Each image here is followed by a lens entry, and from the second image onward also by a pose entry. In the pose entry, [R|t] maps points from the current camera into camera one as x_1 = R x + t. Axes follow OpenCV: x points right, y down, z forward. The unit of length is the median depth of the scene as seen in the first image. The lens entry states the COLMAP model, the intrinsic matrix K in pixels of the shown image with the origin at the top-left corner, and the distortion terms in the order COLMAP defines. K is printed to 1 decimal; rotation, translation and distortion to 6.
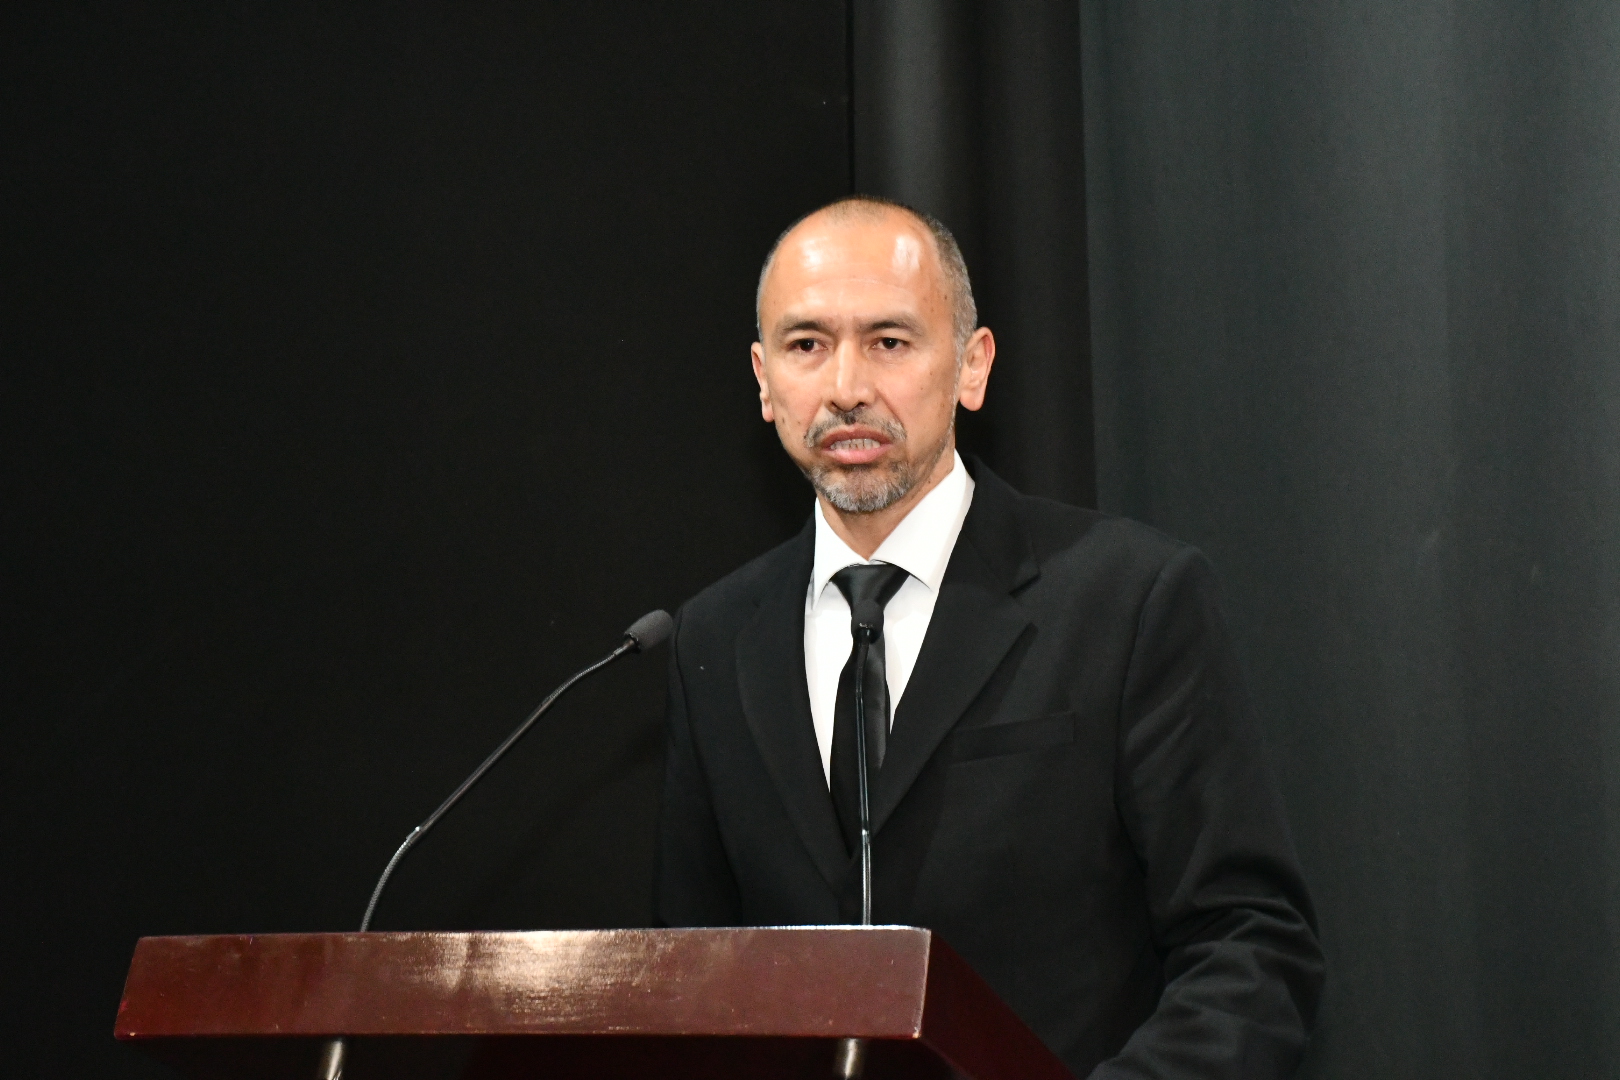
lens RADIAL K [[3637.1, 0, 809.8], [0, 3637.1, 540.1], [0, 0, 1]] dist [0.016297, 0.000000]
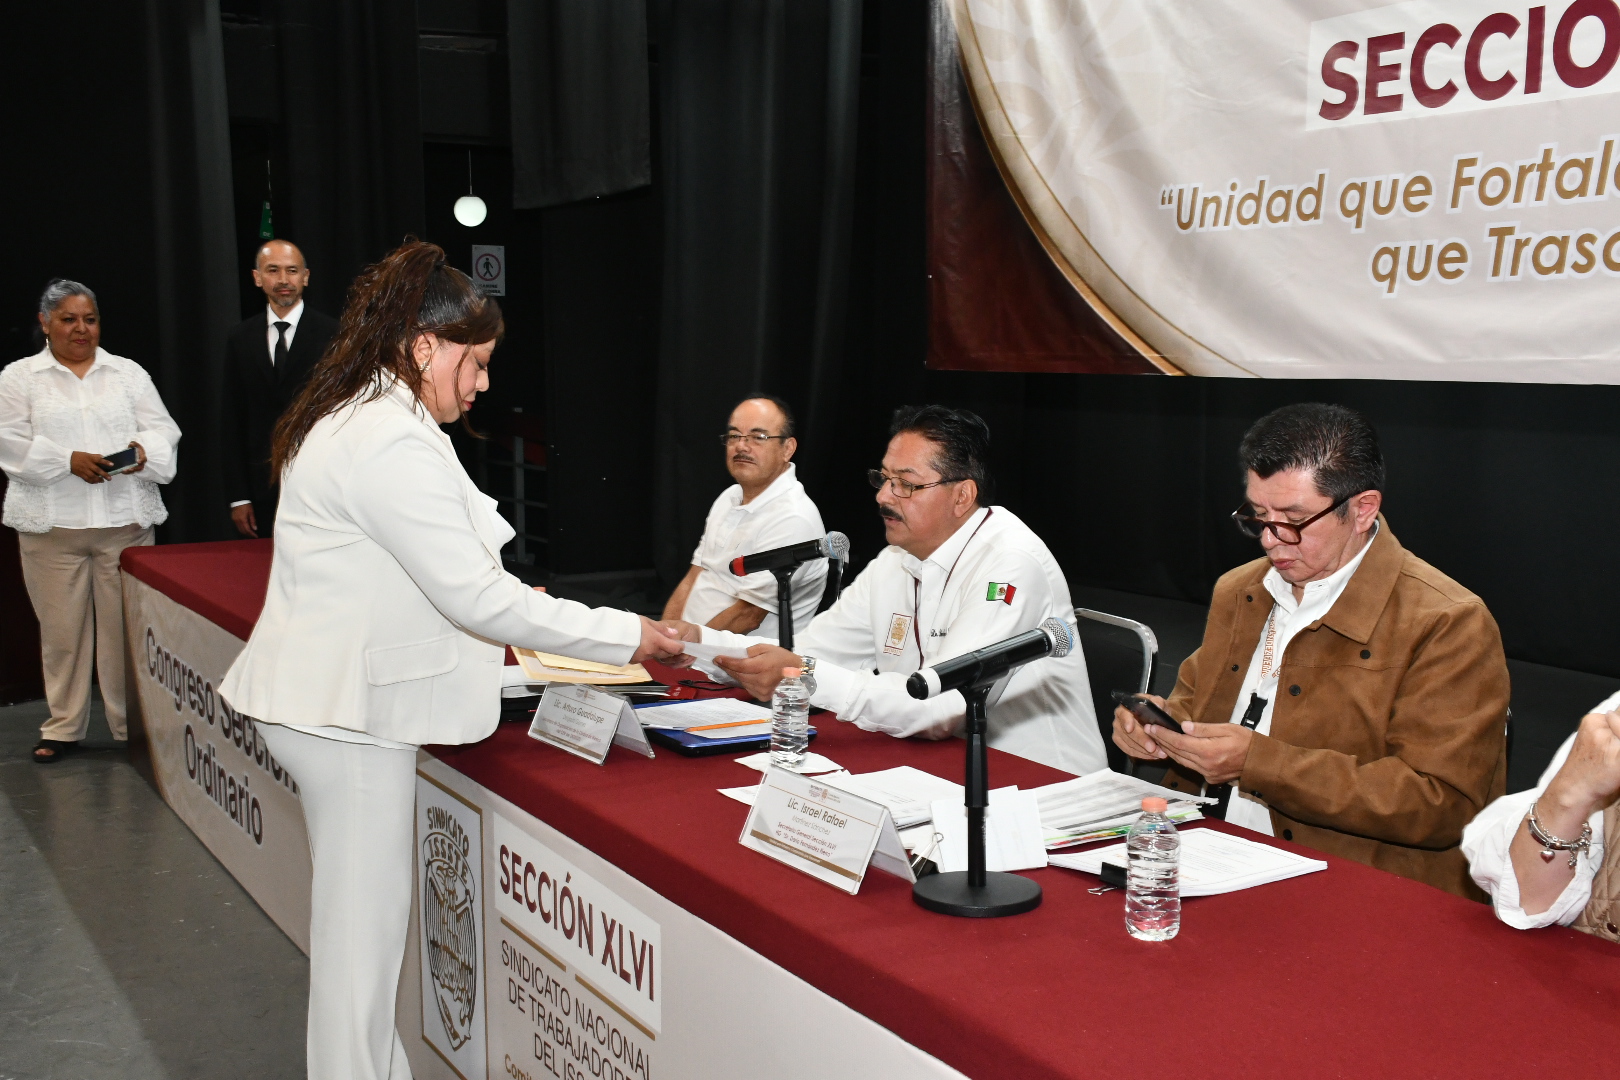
lens RADIAL K [[1752.9, 0, 811.1], [0, 1752.9, 550.5], [0, 0, 1]] dist [0.094851, 0.000000]
pose [[0.942216, -0.009733, 0.334865, -0.101936], [-0.023074, 0.995319, 0.093851, 0.067952], [-0.334211, -0.096155, 0.937581, -1.281677]]
